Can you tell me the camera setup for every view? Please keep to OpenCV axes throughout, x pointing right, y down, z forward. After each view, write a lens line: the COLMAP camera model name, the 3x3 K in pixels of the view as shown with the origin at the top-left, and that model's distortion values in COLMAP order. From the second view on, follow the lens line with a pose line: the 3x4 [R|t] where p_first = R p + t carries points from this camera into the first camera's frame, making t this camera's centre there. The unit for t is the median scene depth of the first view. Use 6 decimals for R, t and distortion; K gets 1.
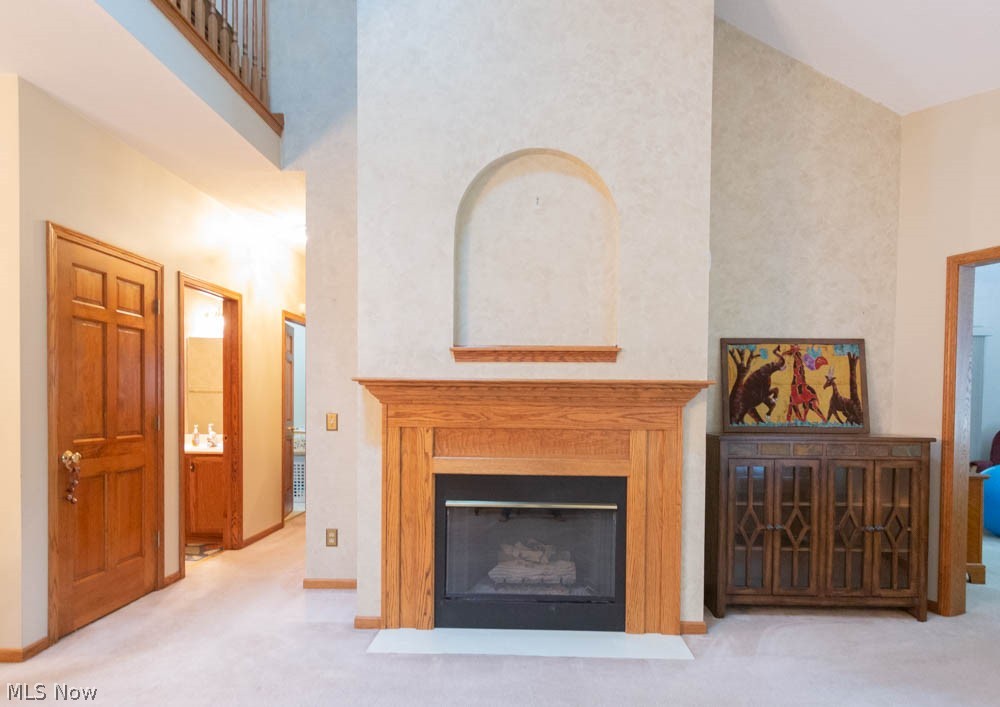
lens RADIAL K [[570.6, 0, 506.7], [0, 570.6, 412.9], [0, 0, 1]] dist [0.017414, -0.001402]
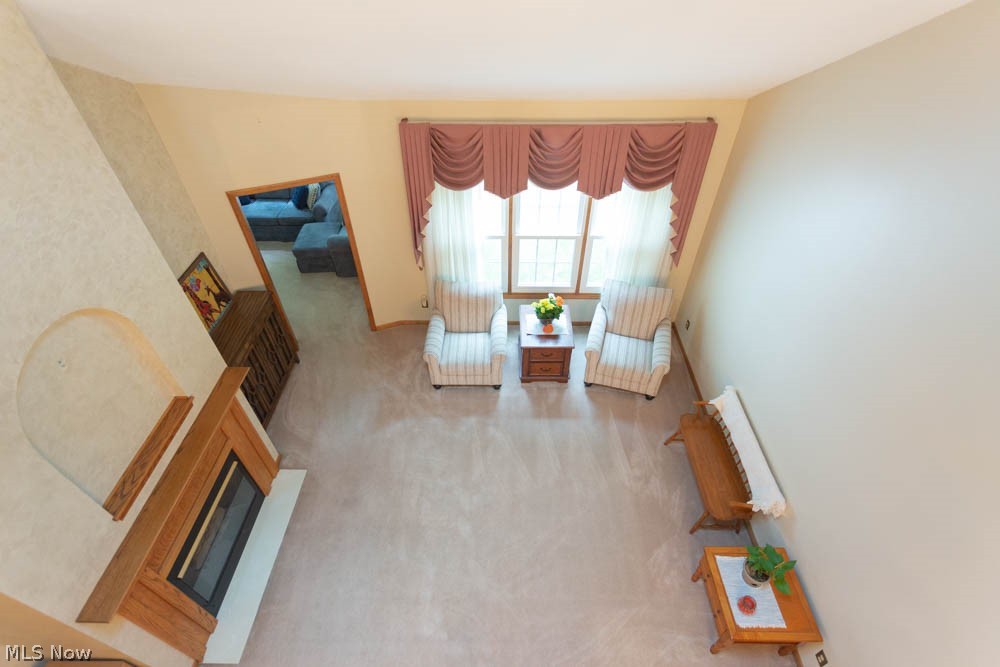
lens RADIAL K [[487.5, 0, 509.7], [0, 487.5, 336.5], [0, 0, 1]] dist [0.005914, 0.000215]
pose [[-0.017462, -0.695645, 0.718173, -0.517554], [0.013025, 0.718064, 0.695856, -0.958442], [-0.999763, 0.021505, -0.003478, 0.241005]]
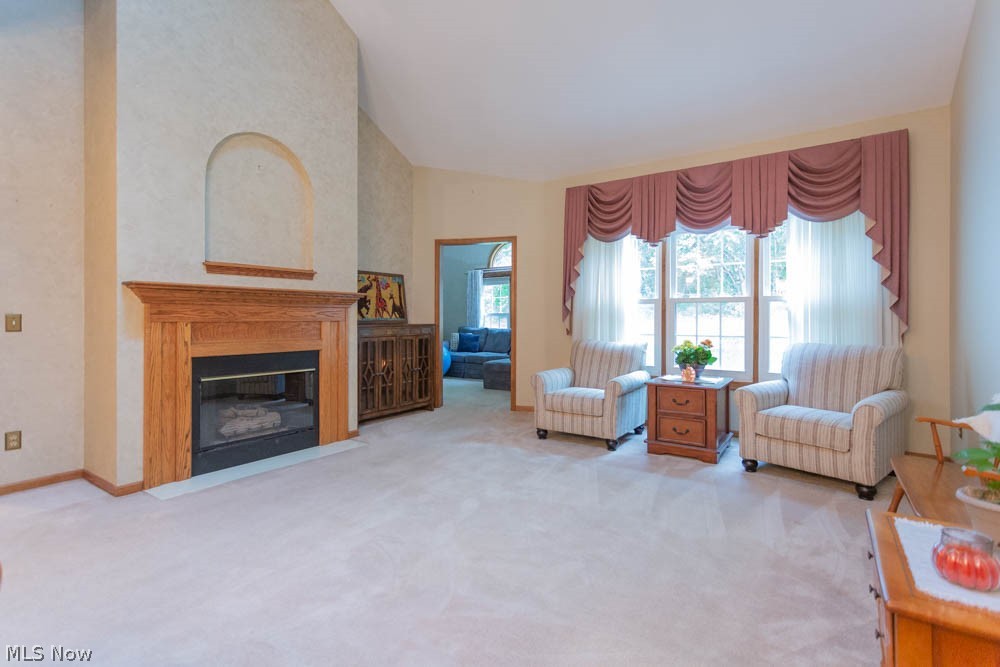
lens RADIAL K [[487.5, 0, 495.4], [0, 487.5, 312.8], [0, 0, 1]] dist [0.005914, 0.000215]
pose [[0.553719, 0.000443, 0.832703, -0.649300], [0.022947, 0.999612, -0.015791, 0.036675], [-0.832387, 0.027852, 0.553494, -0.190212]]
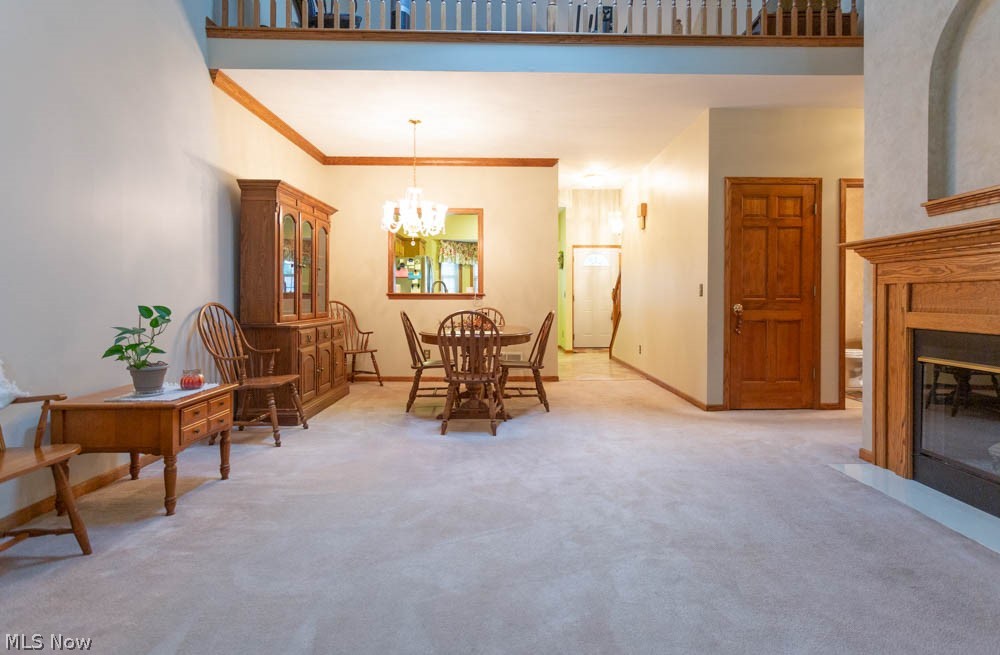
lens RADIAL K [[535.0, 0, 534.7], [0, 535.0, 301.5], [0, 0, 1]] dist [-0.008118, 0.001196]
pose [[0.084612, -0.003111, -0.996409, 0.749175], [-0.019902, 0.999790, -0.004811, 0.073975], [0.996215, 0.020238, 0.084532, 0.234778]]
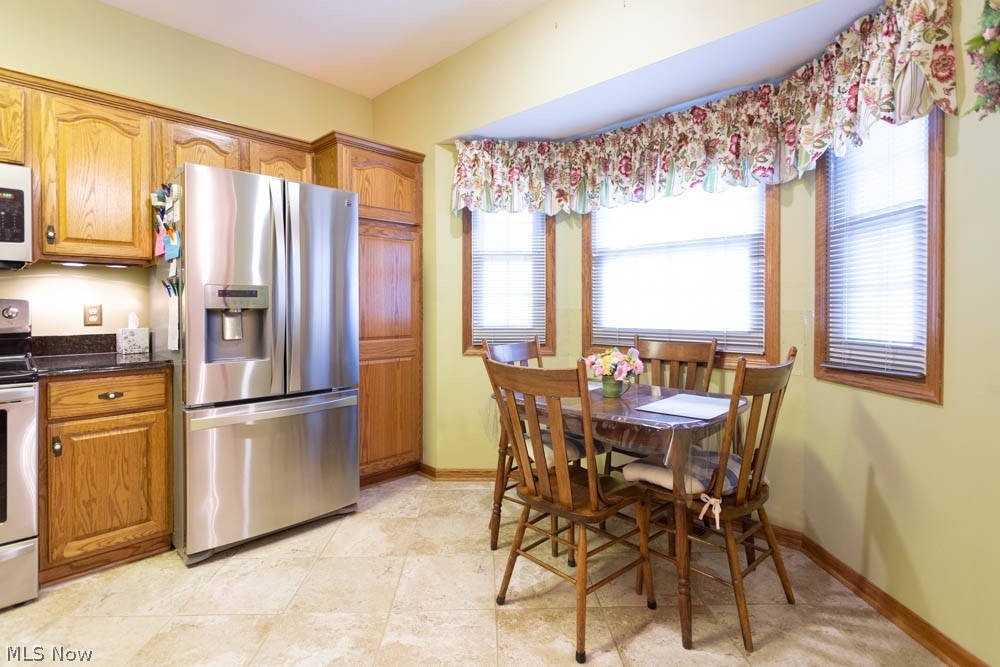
lens RADIAL K [[487.5, 0, 491.1], [0, 487.5, 311.9], [0, 0, 1]] dist [0.005914, 0.000215]
pose [[-0.679013, 0.007365, -0.734089, -2.123229], [-0.015461, 0.999584, 0.024330, -0.005660], [0.733964, 0.027871, -0.678617, 0.665248]]
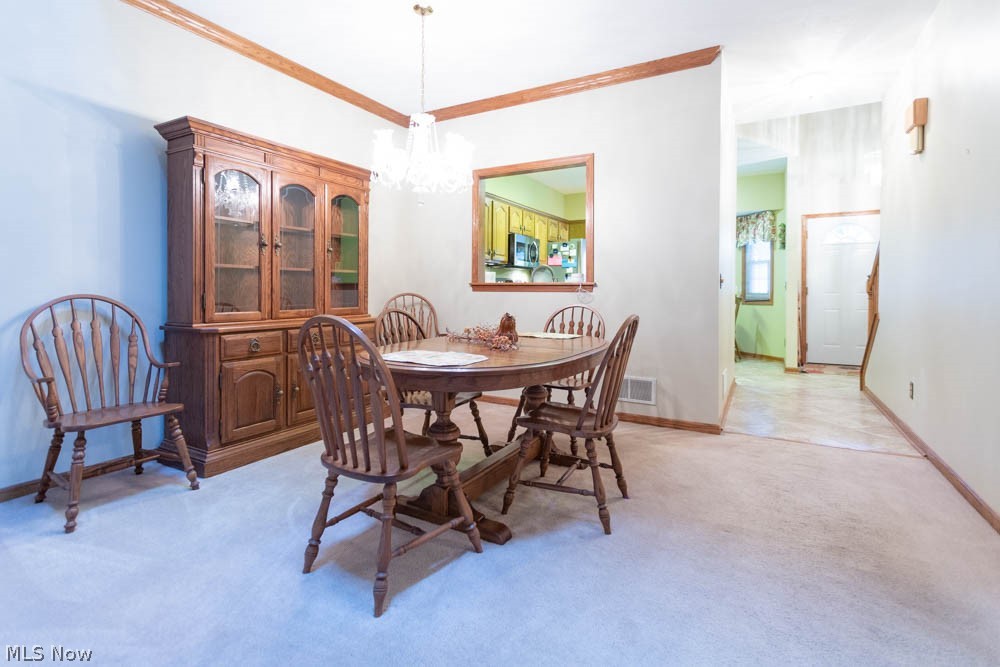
lens RADIAL K [[487.5, 0, 494.7], [0, 487.5, 295.2], [0, 0, 1]] dist [0.005914, 0.000215]
pose [[-0.463284, -0.002388, -0.886206, -0.125125], [-0.024608, 0.999645, 0.010170, 0.061797], [0.885868, 0.026519, -0.463179, 0.566809]]
